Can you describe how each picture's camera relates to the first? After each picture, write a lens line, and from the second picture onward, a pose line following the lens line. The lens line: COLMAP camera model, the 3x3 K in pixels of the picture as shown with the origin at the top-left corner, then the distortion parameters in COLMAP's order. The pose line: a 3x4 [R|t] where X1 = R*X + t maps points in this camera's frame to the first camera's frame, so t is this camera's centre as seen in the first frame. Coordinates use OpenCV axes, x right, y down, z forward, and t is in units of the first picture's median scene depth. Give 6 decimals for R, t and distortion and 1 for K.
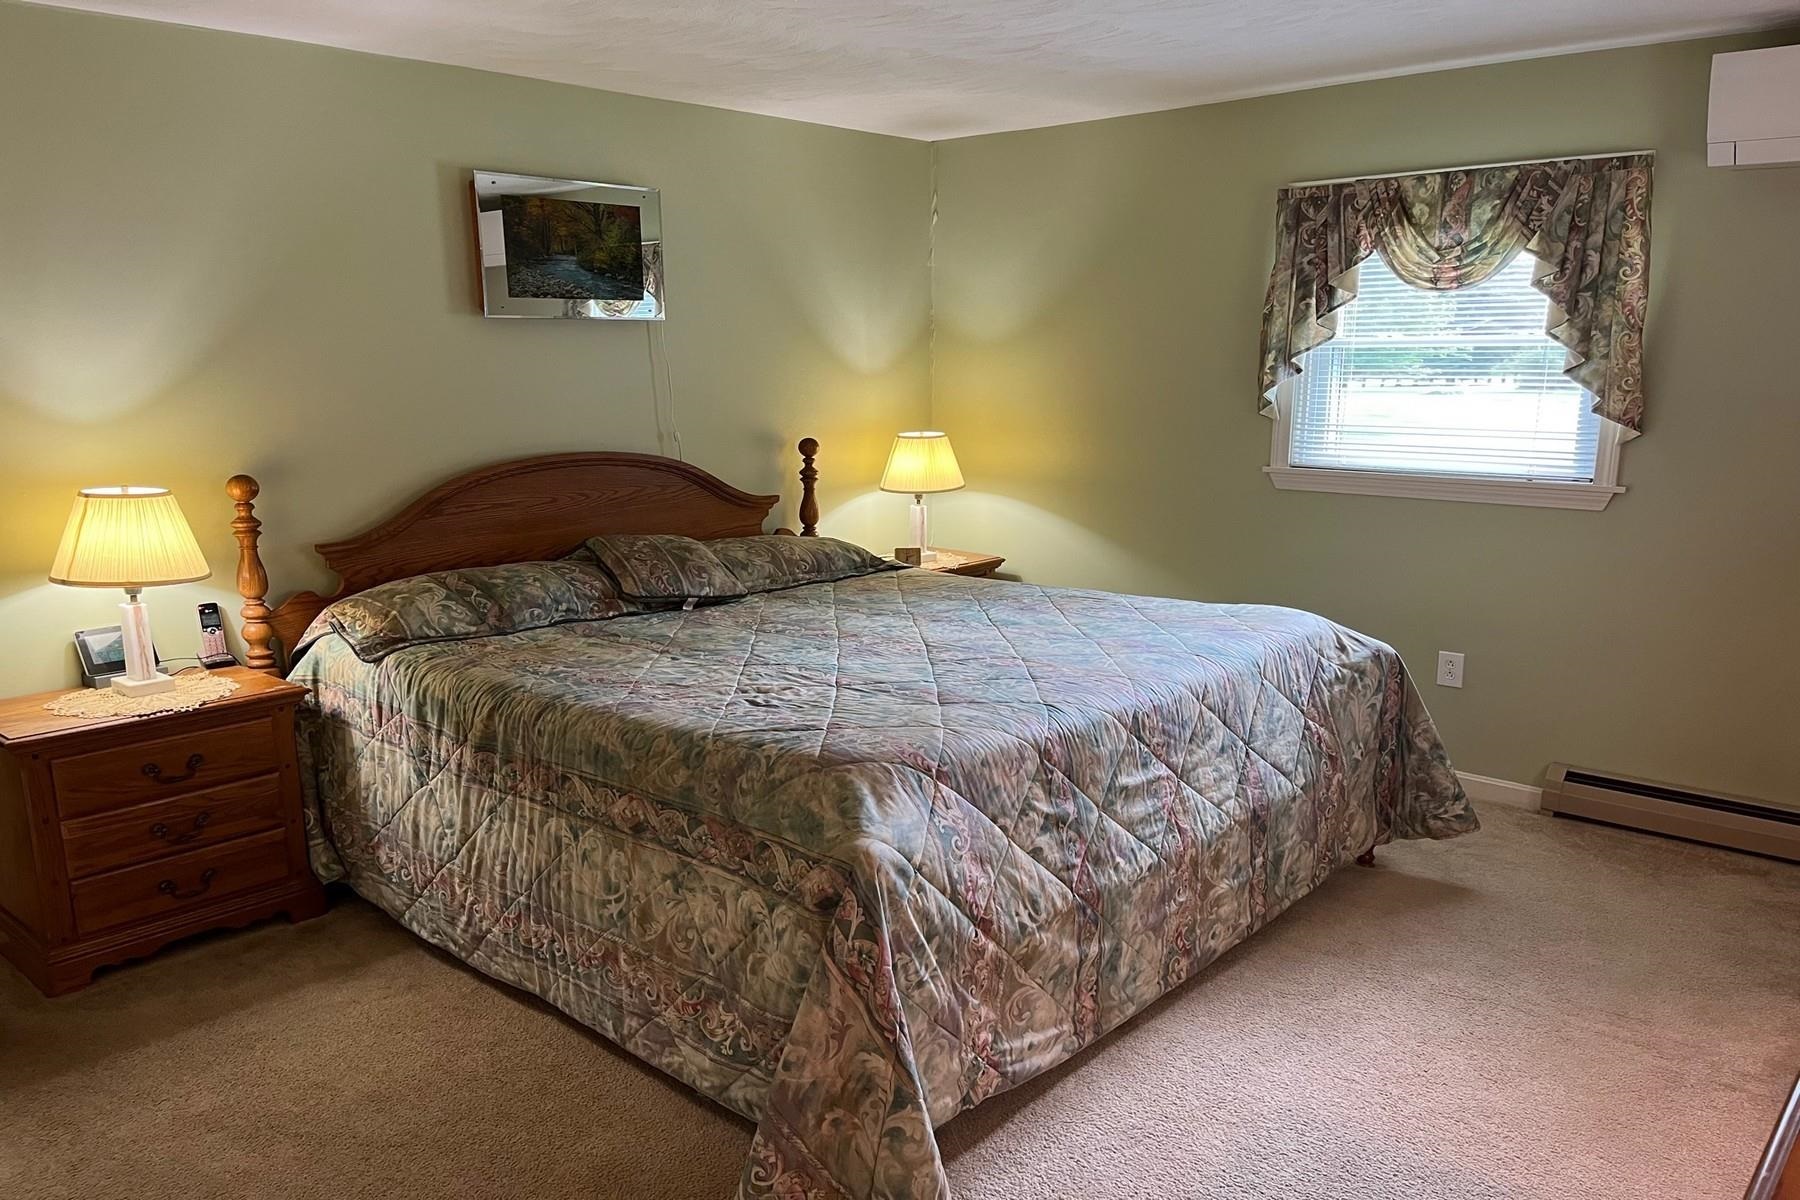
lens RADIAL K [[1353.9, 0, 891.7], [0, 1353.9, 669.2], [0, 0, 1]] dist [0.053905, -0.065485]
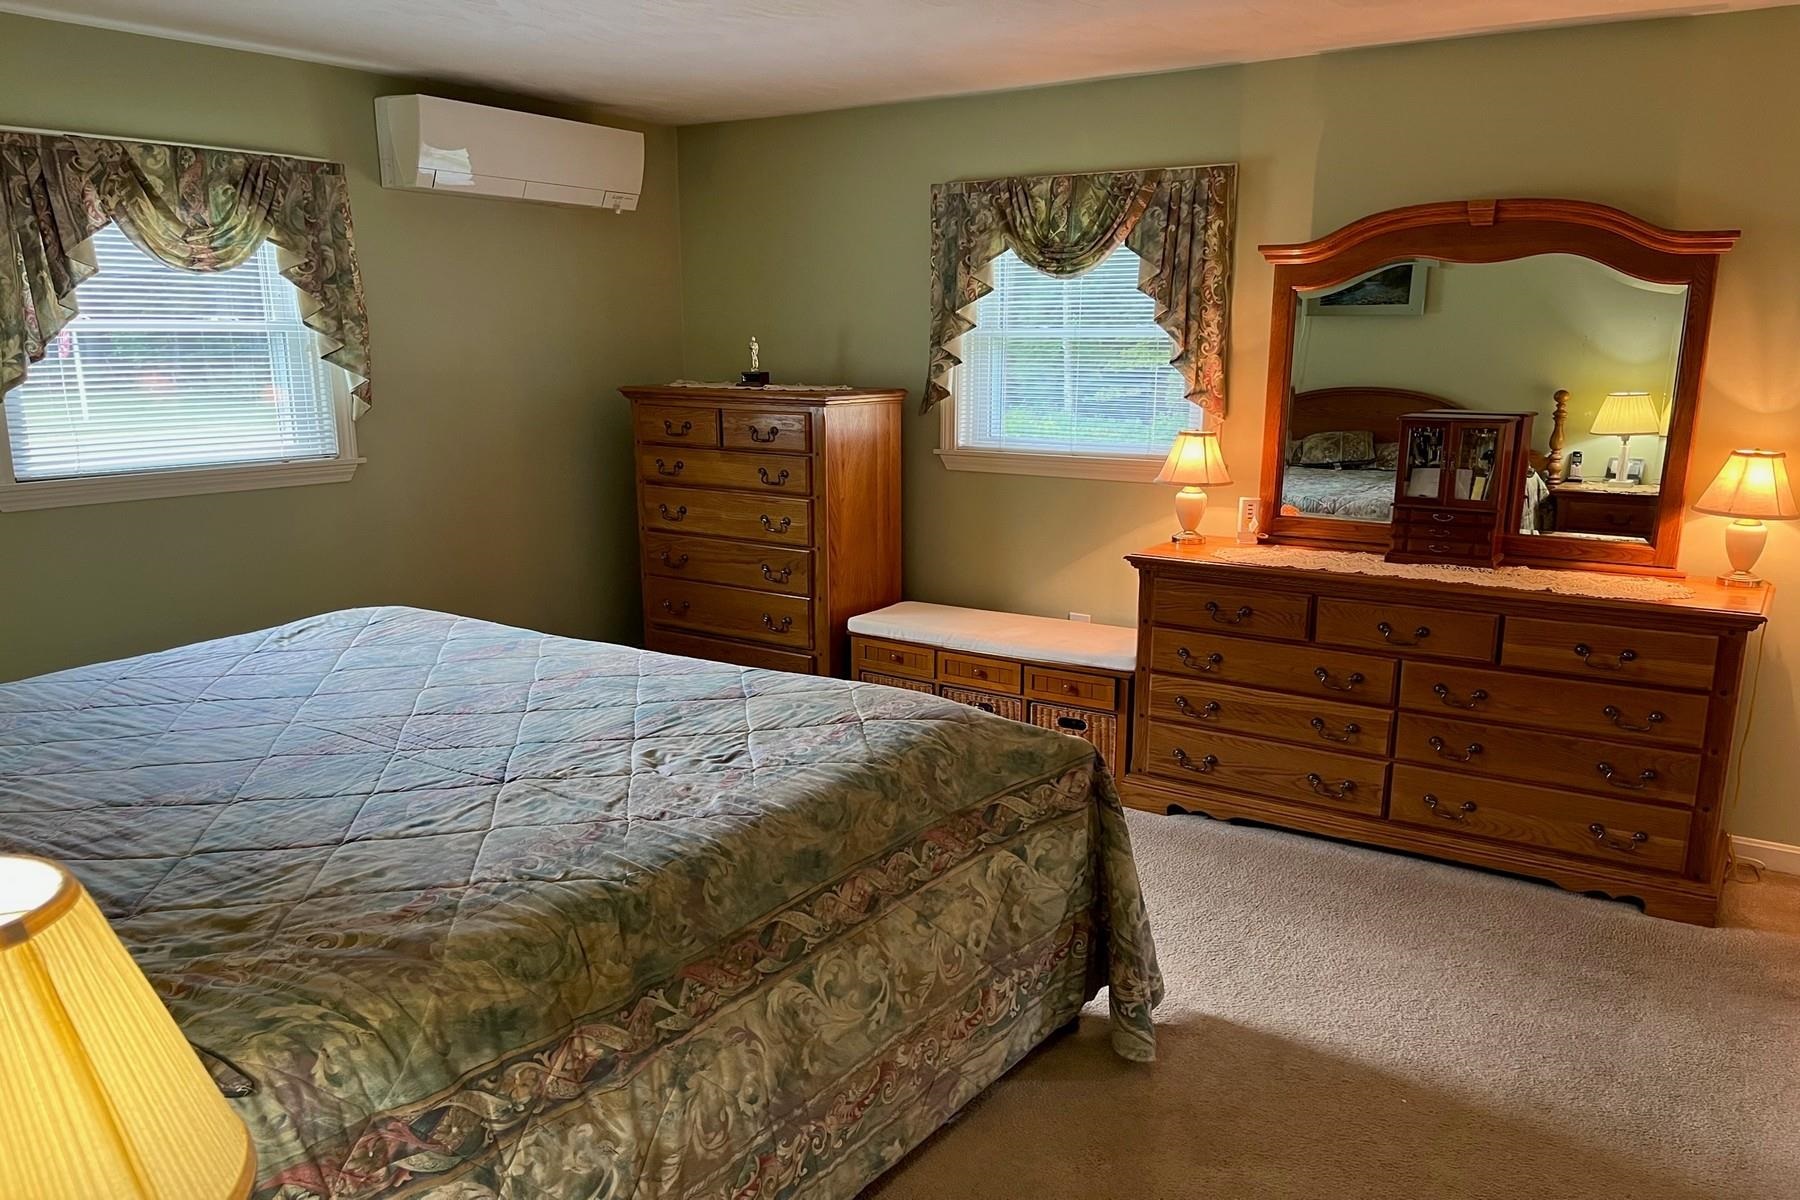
lens RADIAL K [[1353.9, 0, 930.0], [0, 1353.9, 647.2], [0, 0, 1]] dist [0.053905, -0.065485]
pose [[-0.136254, -0.218432, 0.966293, -0.704114], [0.226280, 0.942743, 0.245016, -0.166873], [-0.964485, 0.252038, -0.079026, 0.722899]]
